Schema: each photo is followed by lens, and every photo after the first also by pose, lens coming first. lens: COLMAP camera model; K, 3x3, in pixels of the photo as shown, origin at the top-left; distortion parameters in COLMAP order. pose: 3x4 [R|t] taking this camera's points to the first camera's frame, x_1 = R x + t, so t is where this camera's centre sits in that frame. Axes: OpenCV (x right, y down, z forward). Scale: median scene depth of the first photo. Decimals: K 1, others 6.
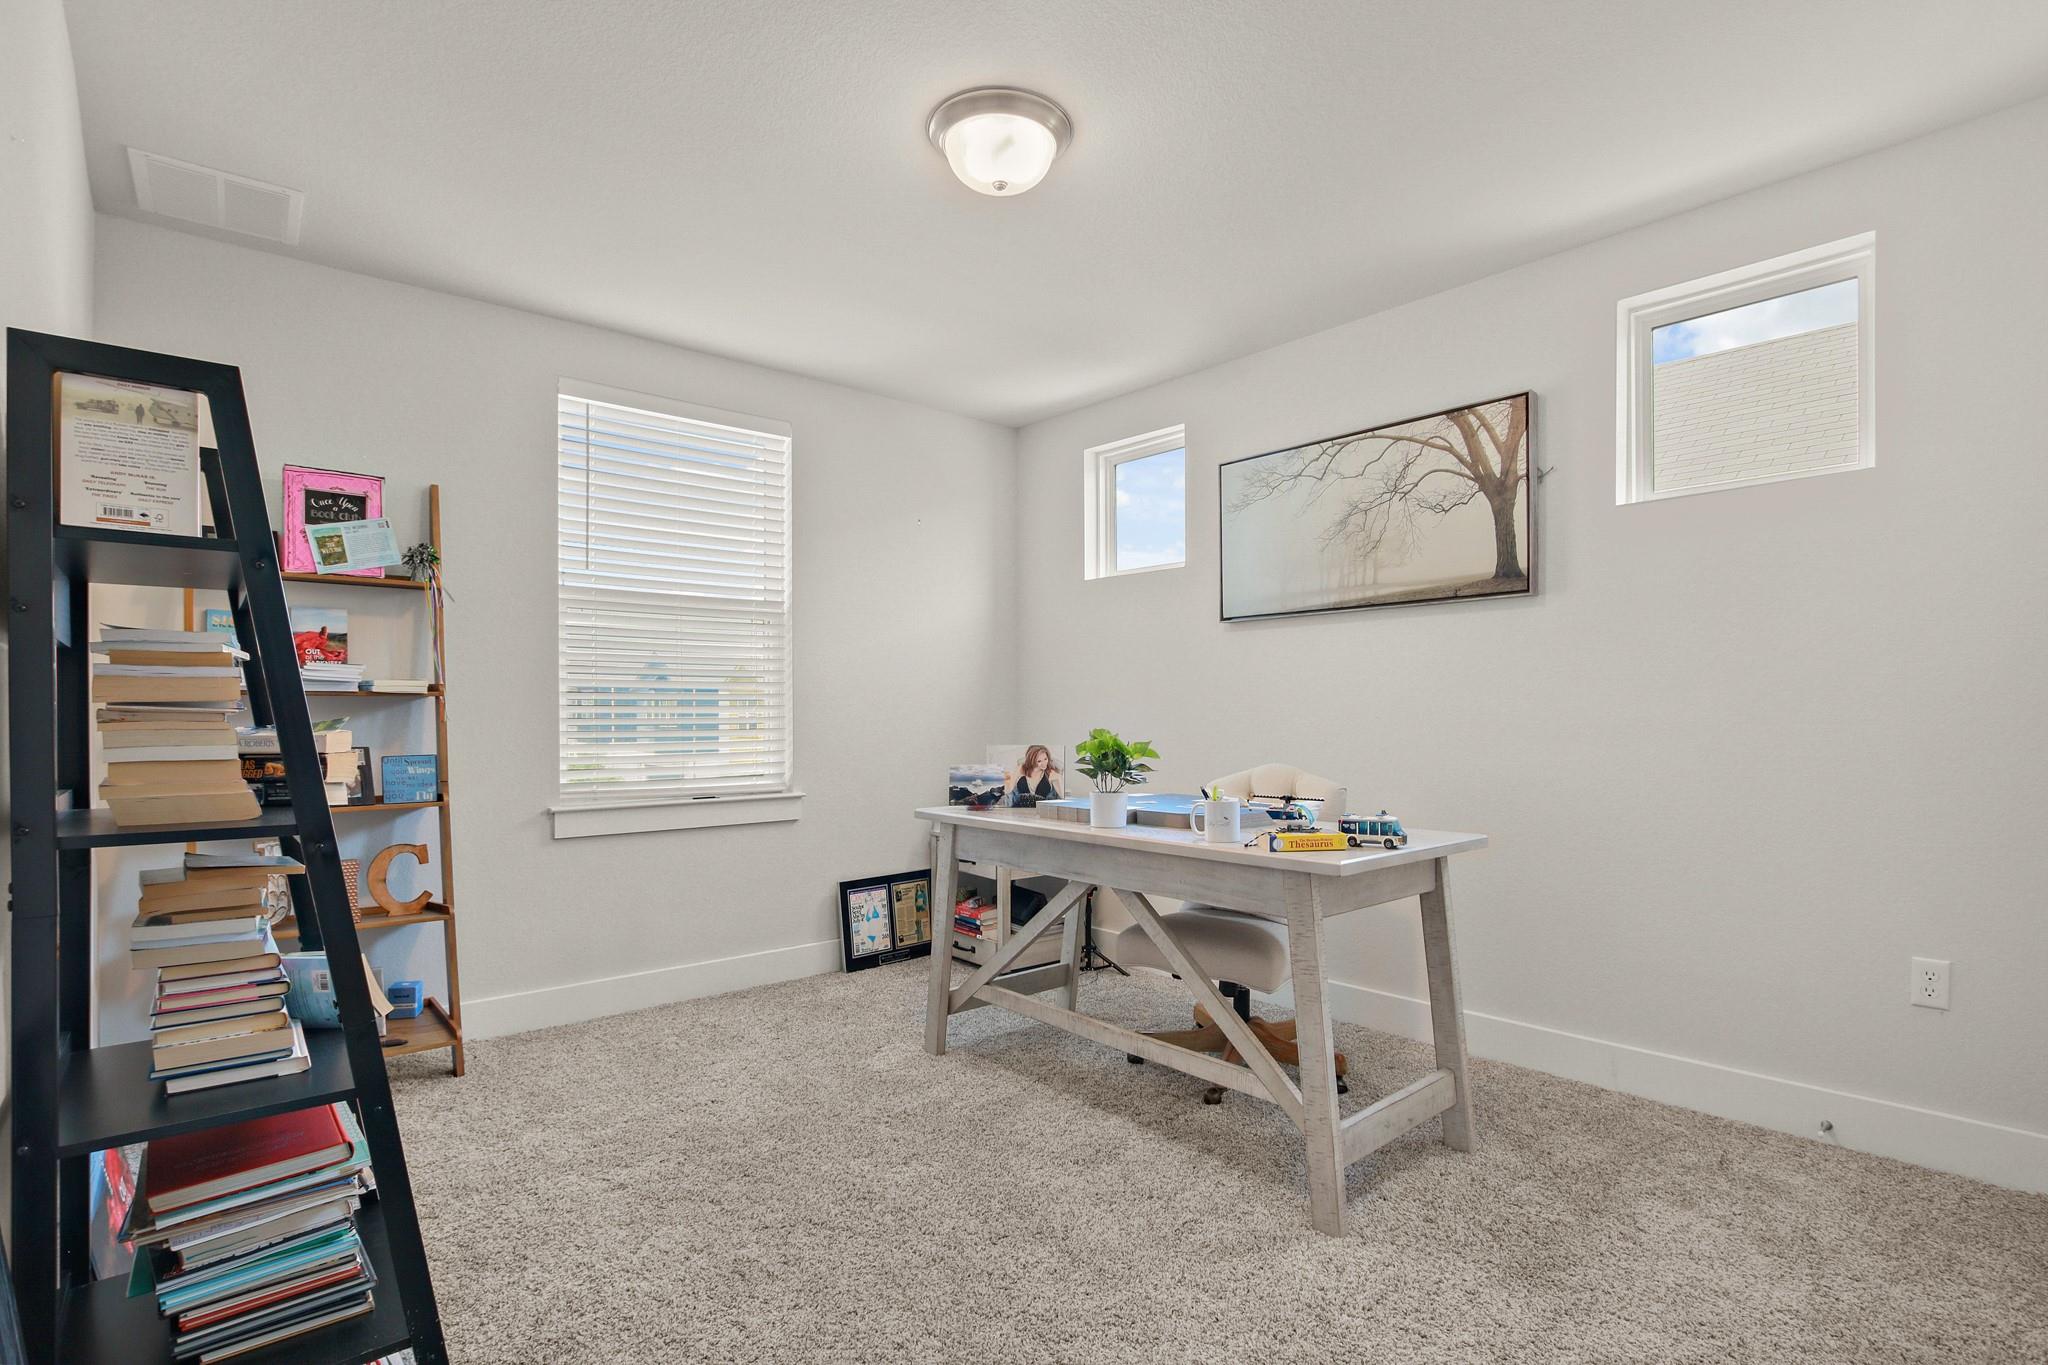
lens RADIAL K [[974.4, 0, 1009.9], [0, 974.4, 715.7], [0, 0, 1]] dist [-0.025032, 0.001203]
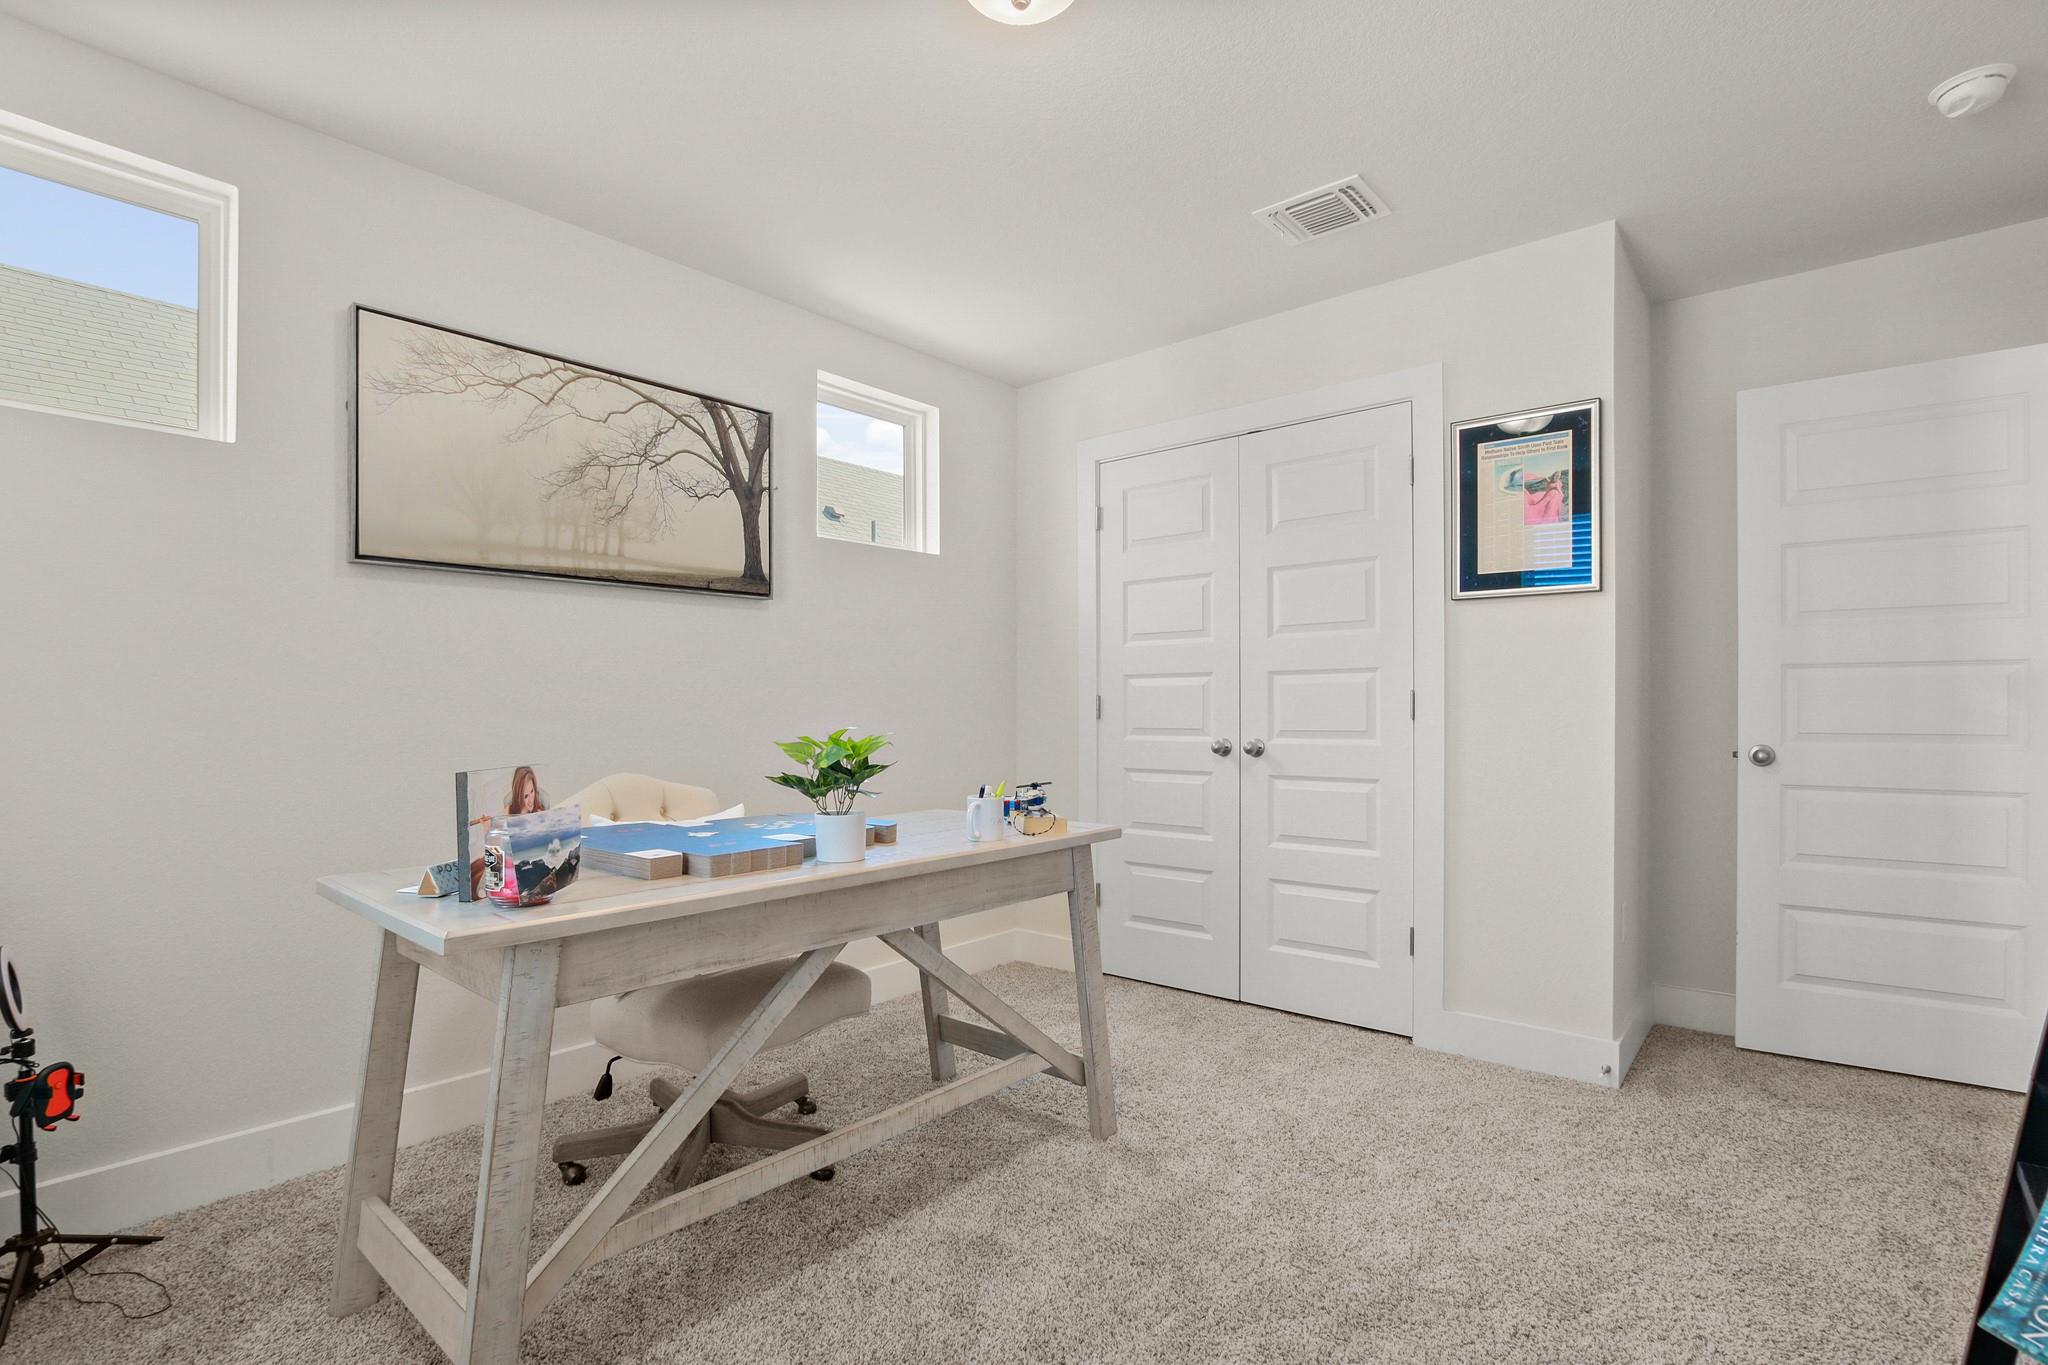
lens RADIAL K [[974.4, 0, 1009.9], [0, 974.4, 715.7], [0, 0, 1]] dist [-0.025032, 0.001203]
pose [[-0.147791, -0.004646, 0.989008, -0.555865], [0.008021, 0.999950, 0.005896, 0.001831], [-0.988986, 0.008805, -0.147746, 0.848343]]
